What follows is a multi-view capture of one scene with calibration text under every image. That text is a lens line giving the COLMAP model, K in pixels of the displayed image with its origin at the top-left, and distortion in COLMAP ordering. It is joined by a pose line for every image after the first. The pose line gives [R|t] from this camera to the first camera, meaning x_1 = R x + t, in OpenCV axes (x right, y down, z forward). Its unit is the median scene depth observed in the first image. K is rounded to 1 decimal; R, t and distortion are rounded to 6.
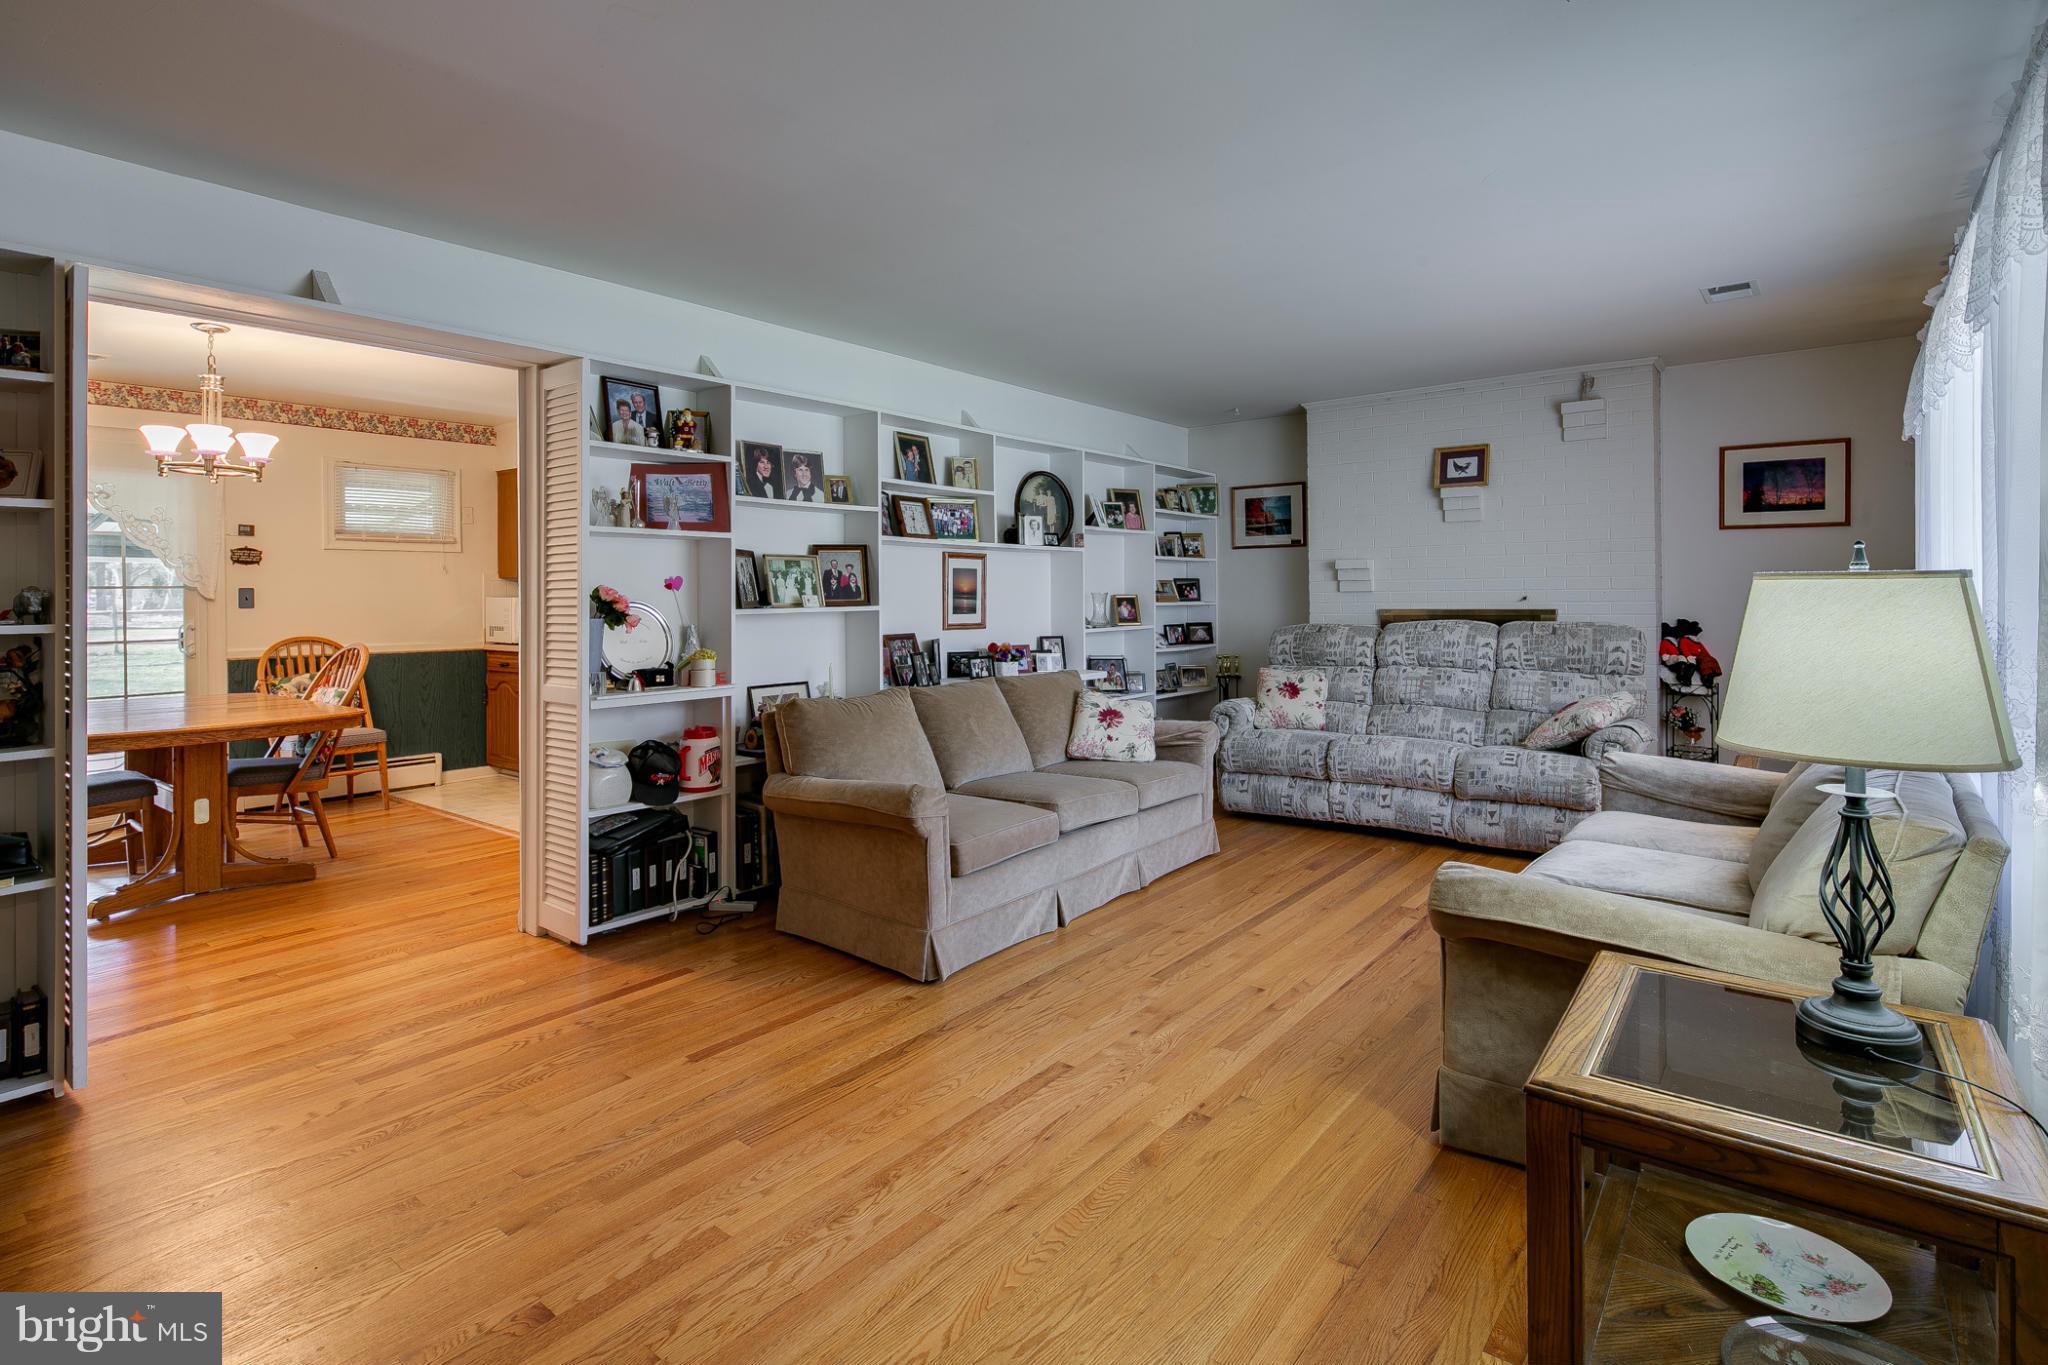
lens RADIAL K [[1002.2, 0, 1030.1], [0, 1002.2, 592.4], [0, 0, 1]] dist [0.006629, -0.005653]
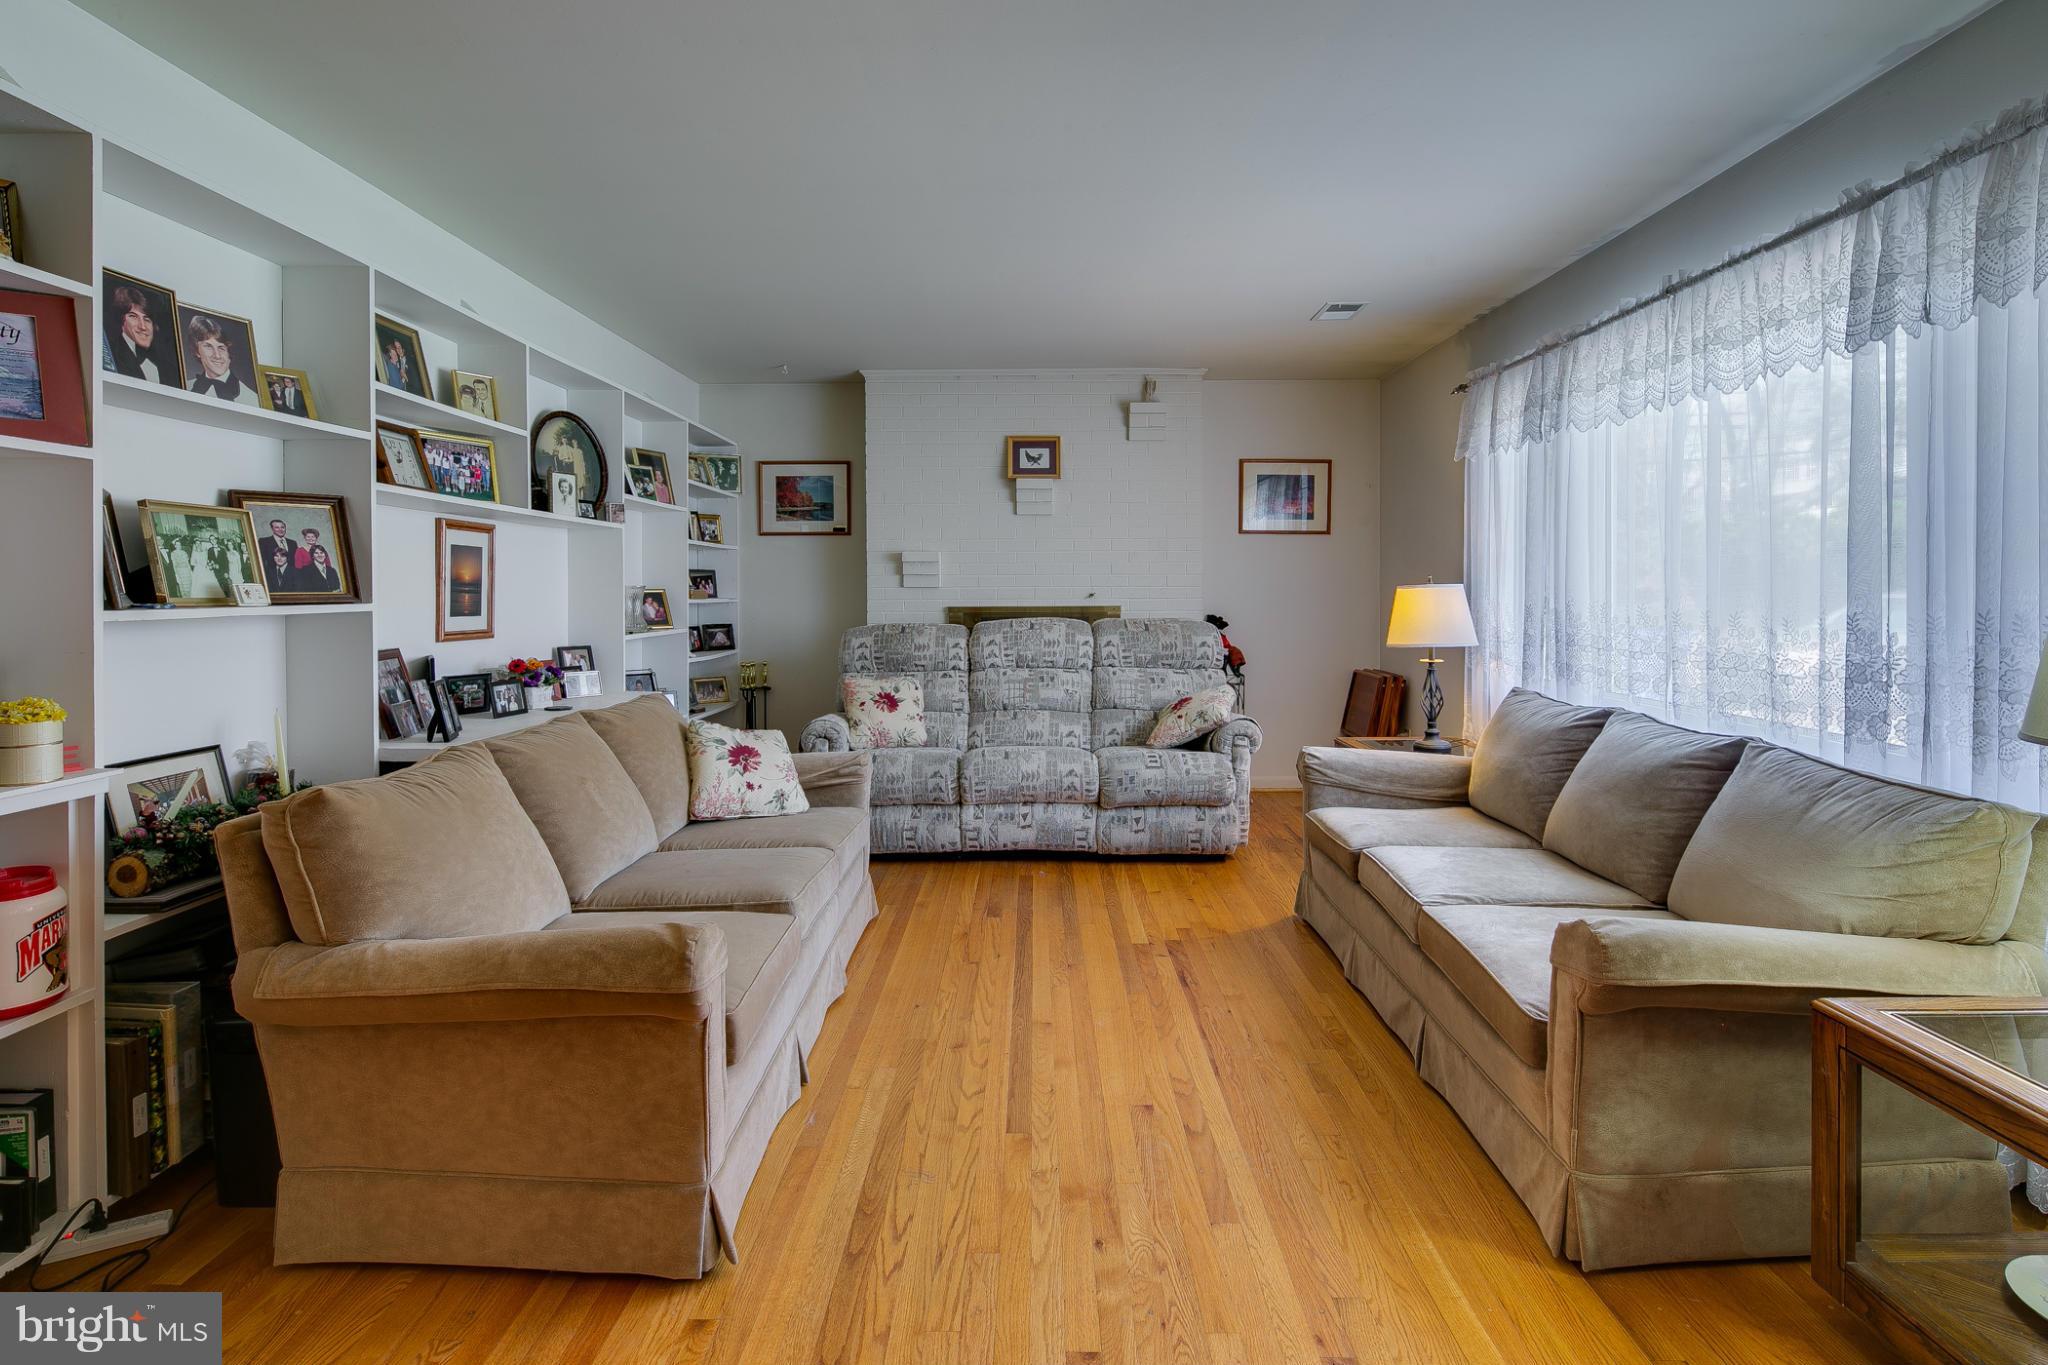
lens RADIAL K [[1002.2, 0, 1025.9], [0, 1002.2, 601.7], [0, 0, 1]] dist [0.006629, -0.005653]
pose [[0.789719, -0.000434, 0.613469, -0.207965], [-0.006020, 0.999946, 0.008458, 0.005190], [-0.613440, -0.010372, 0.789674, 0.309869]]
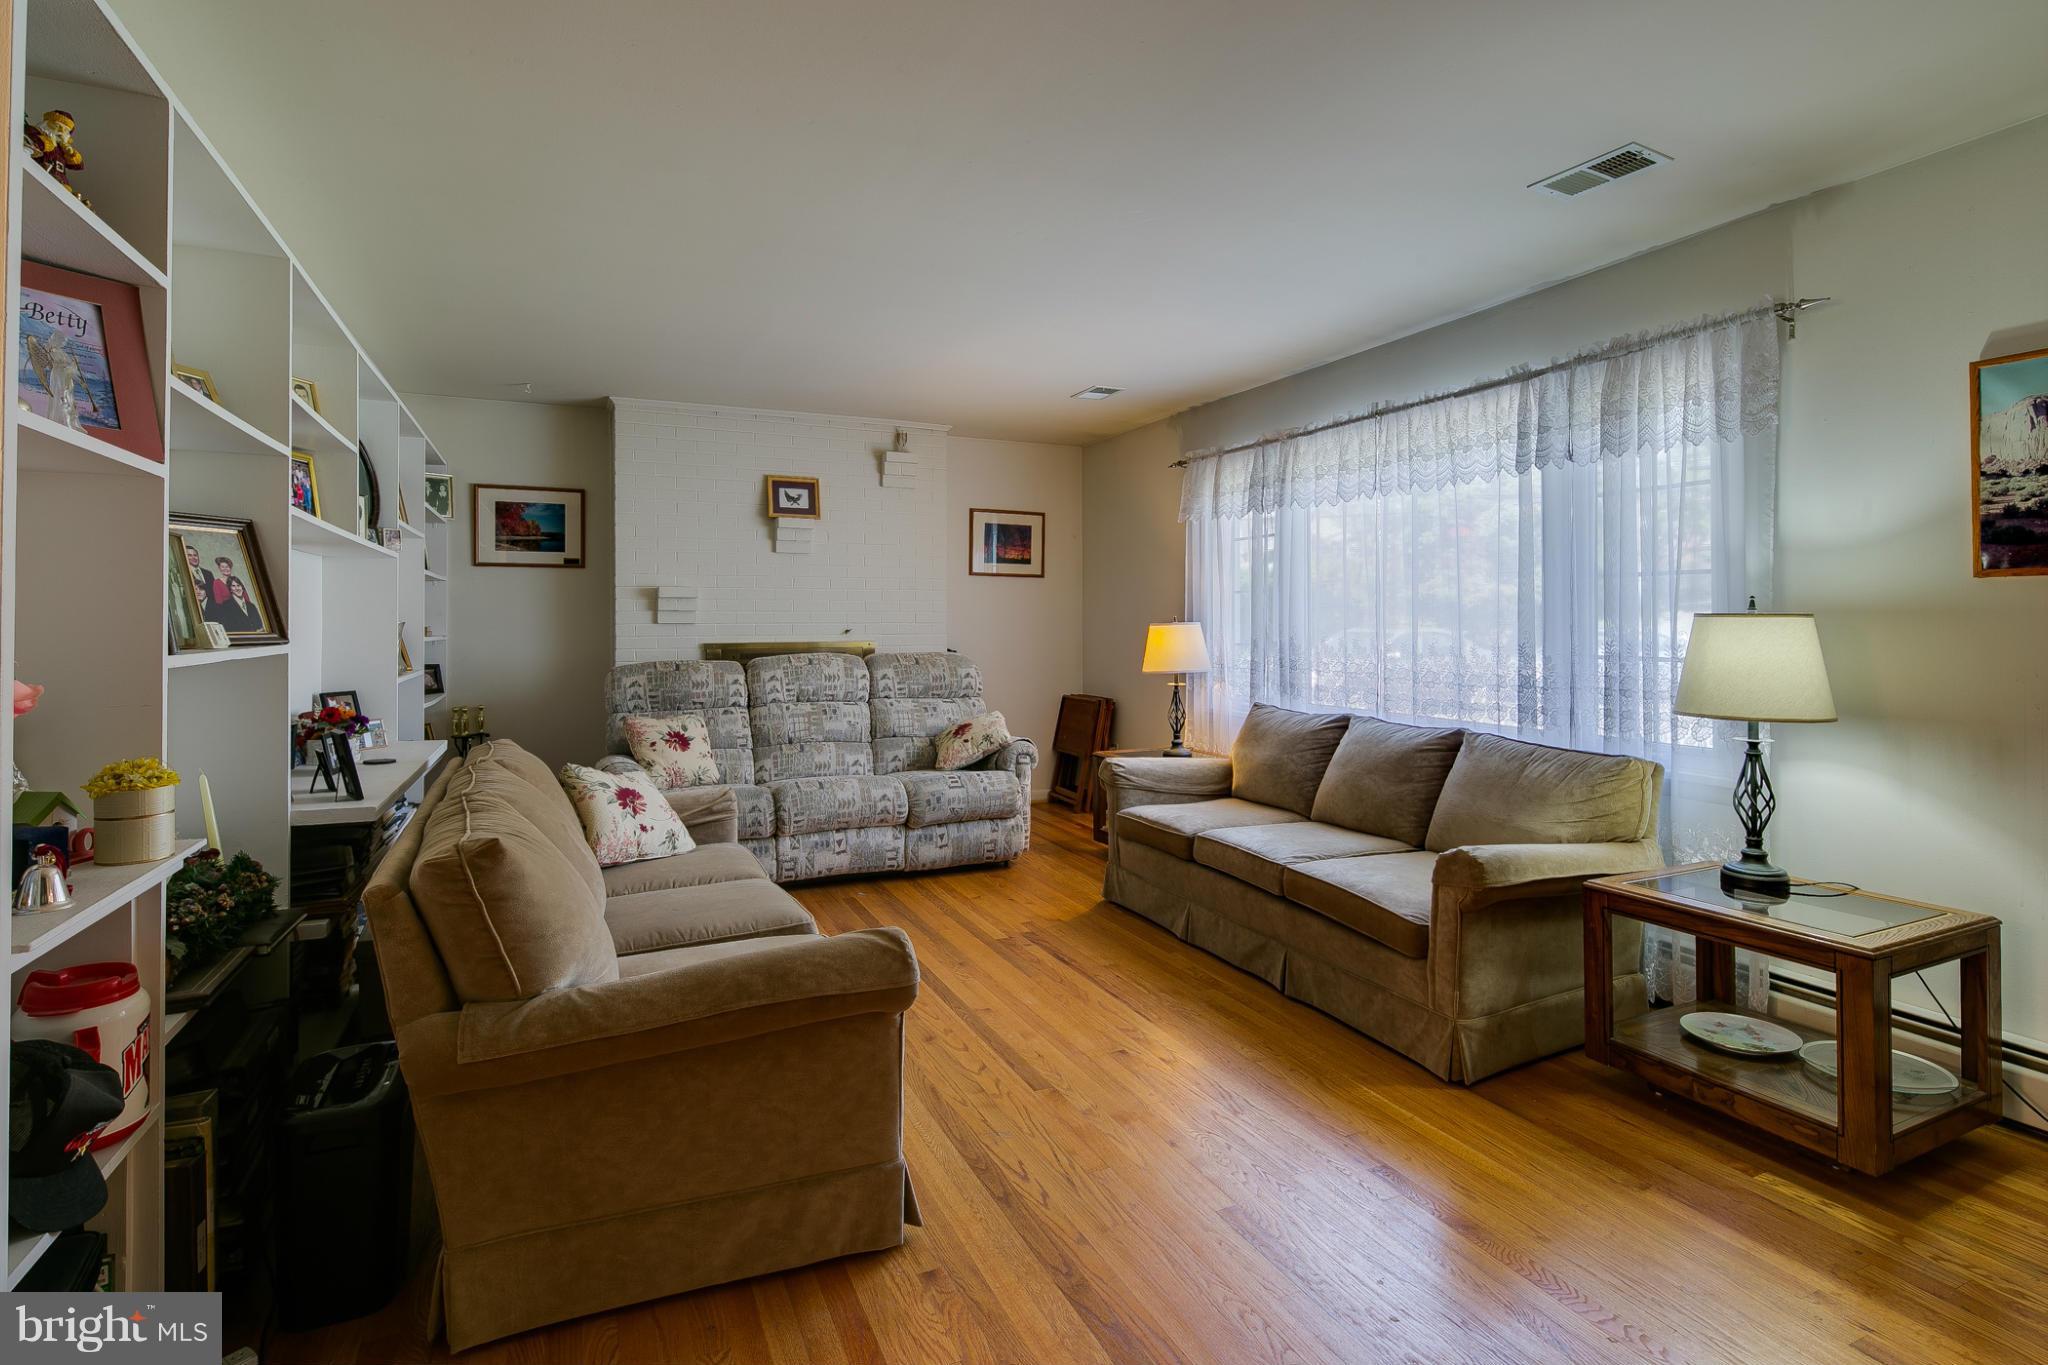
lens RADIAL K [[1002.2, 0, 1024.6], [0, 1002.2, 617.2], [0, 0, 1]] dist [0.006629, -0.005653]
pose [[0.454661, 0.013459, 0.890563, -0.431640], [-0.004599, 0.999908, -0.012764, 0.004498], [-0.890653, 0.001708, 0.454681, 0.442077]]
